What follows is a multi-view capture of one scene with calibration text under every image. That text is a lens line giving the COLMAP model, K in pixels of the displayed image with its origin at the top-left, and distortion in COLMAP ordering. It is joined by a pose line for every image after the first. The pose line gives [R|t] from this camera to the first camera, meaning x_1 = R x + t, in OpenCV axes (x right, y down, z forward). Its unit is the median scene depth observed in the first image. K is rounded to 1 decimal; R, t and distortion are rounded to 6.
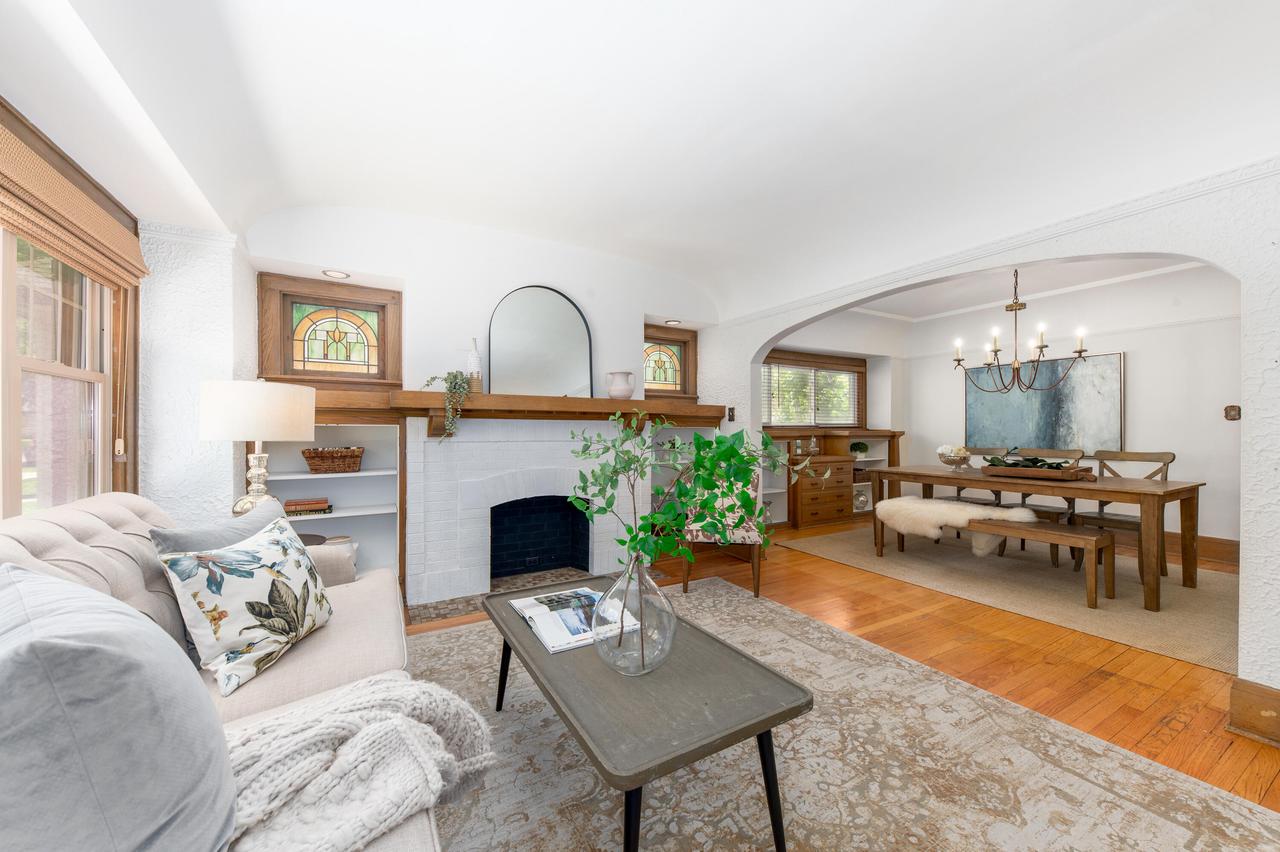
lens RADIAL K [[473.2, 0, 638.6], [0, 473.2, 430.9], [0, 0, 1]] dist [-0.000777, -0.000091]
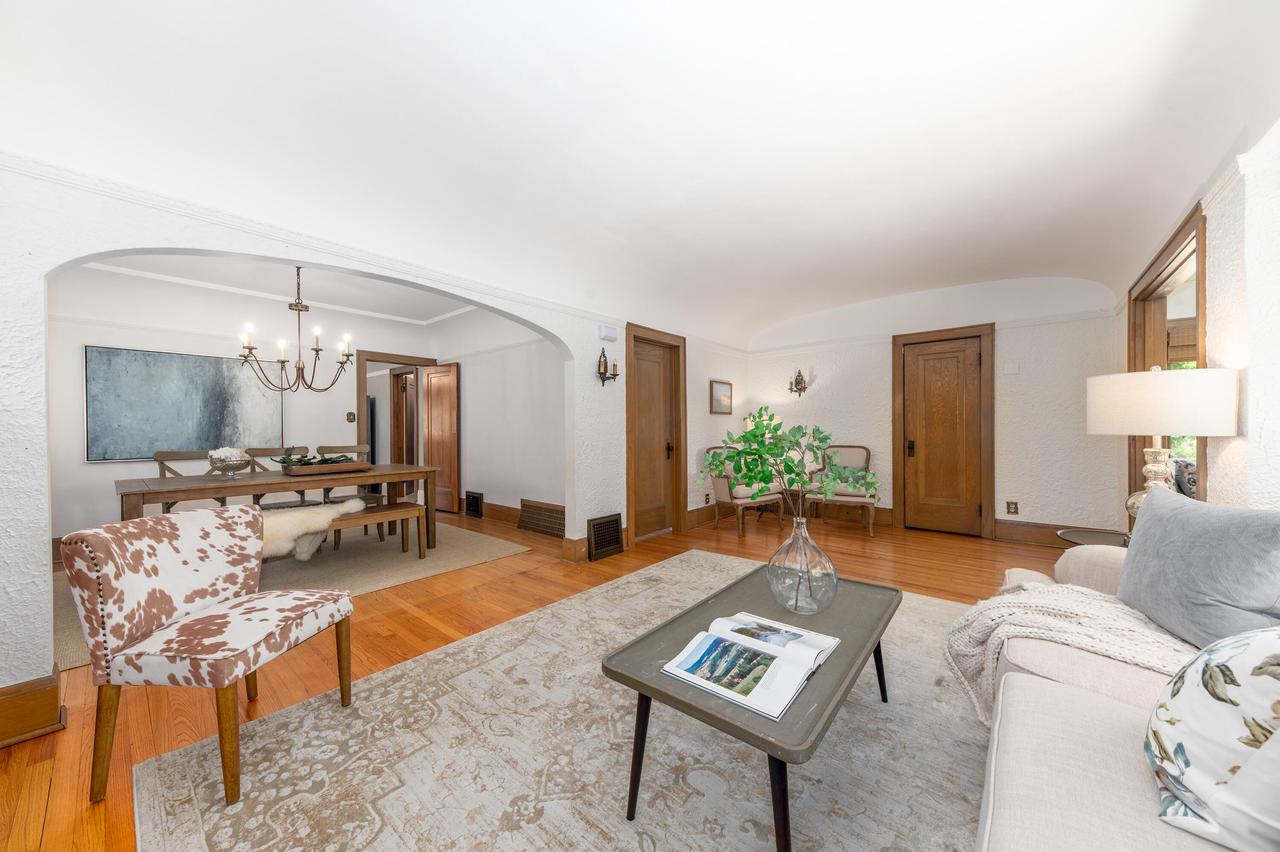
lens RADIAL K [[441.1, 0, 638.0], [0, 441.1, 430.1], [0, 0, 1]] dist [0.010972, -0.000064]
pose [[-0.345287, -0.002334, 0.938494, -0.386388], [0.007840, 0.999955, 0.005371, 0.001175], [-0.938464, 0.009213, -0.345253, 0.720942]]
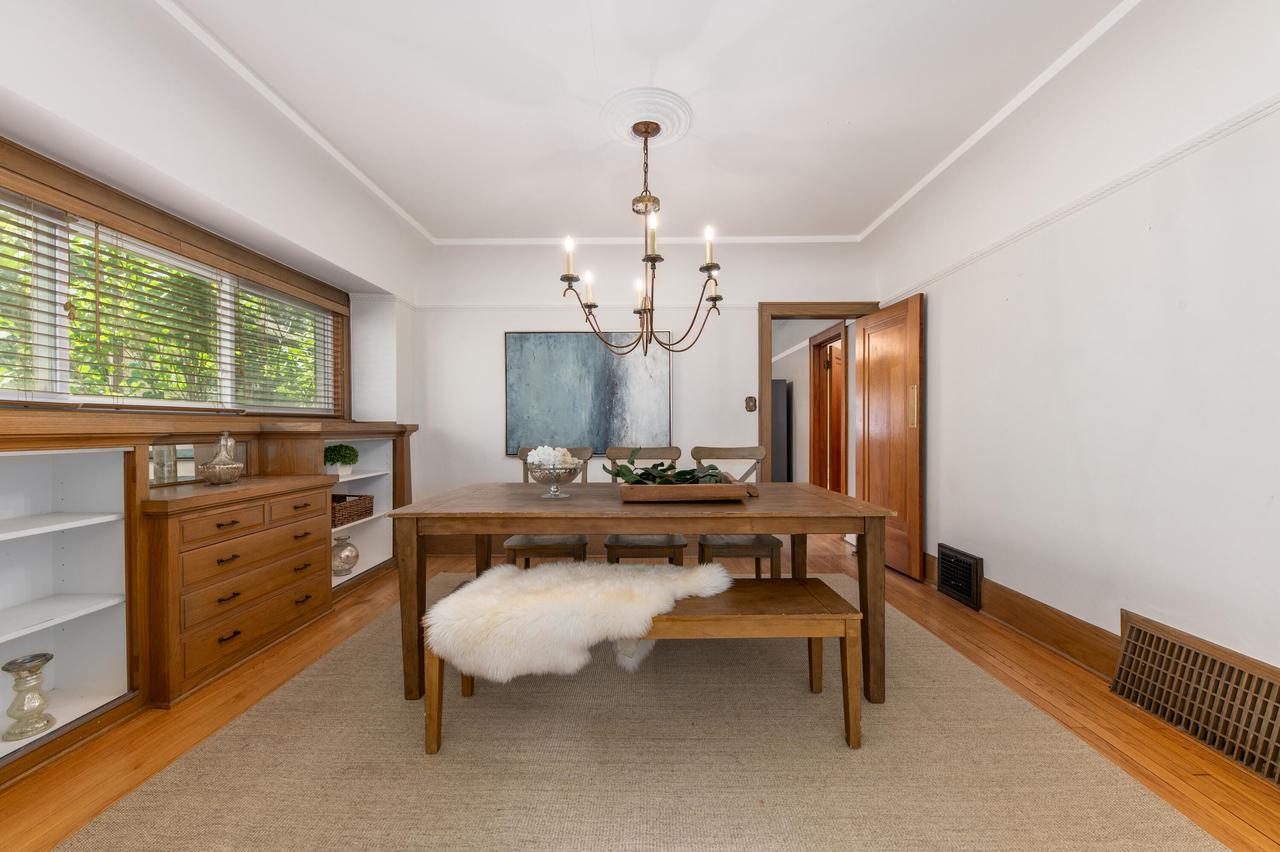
lens RADIAL K [[473.2, 0, 638.6], [0, 473.2, 430.9], [0, 0, 1]] dist [-0.000777, -0.000091]
pose [[0.503265, -0.006283, 0.864109, 0.318710], [0.005951, 0.999975, 0.003804, 0.014741], [-0.864112, 0.003228, 0.503290, 0.793860]]
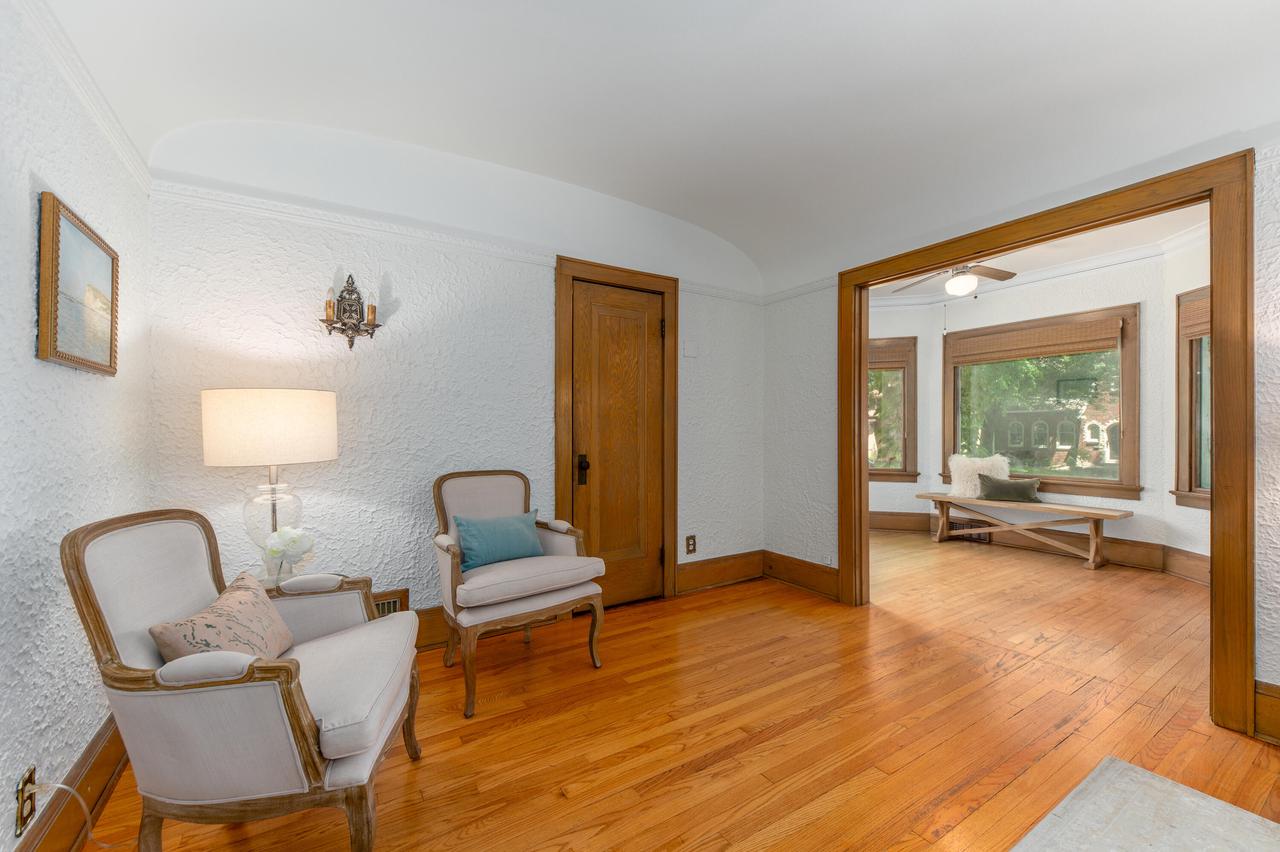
lens RADIAL K [[516.9, 0, 643.3], [0, 516.9, 431.1], [0, 0, 1]] dist [0.010166, -0.000307]
pose [[-0.998771, -0.002465, -0.049501, 0.549927], [-0.002597, 0.999993, 0.002594, 0.004754], [0.049494, 0.002719, -0.998771, 0.343009]]
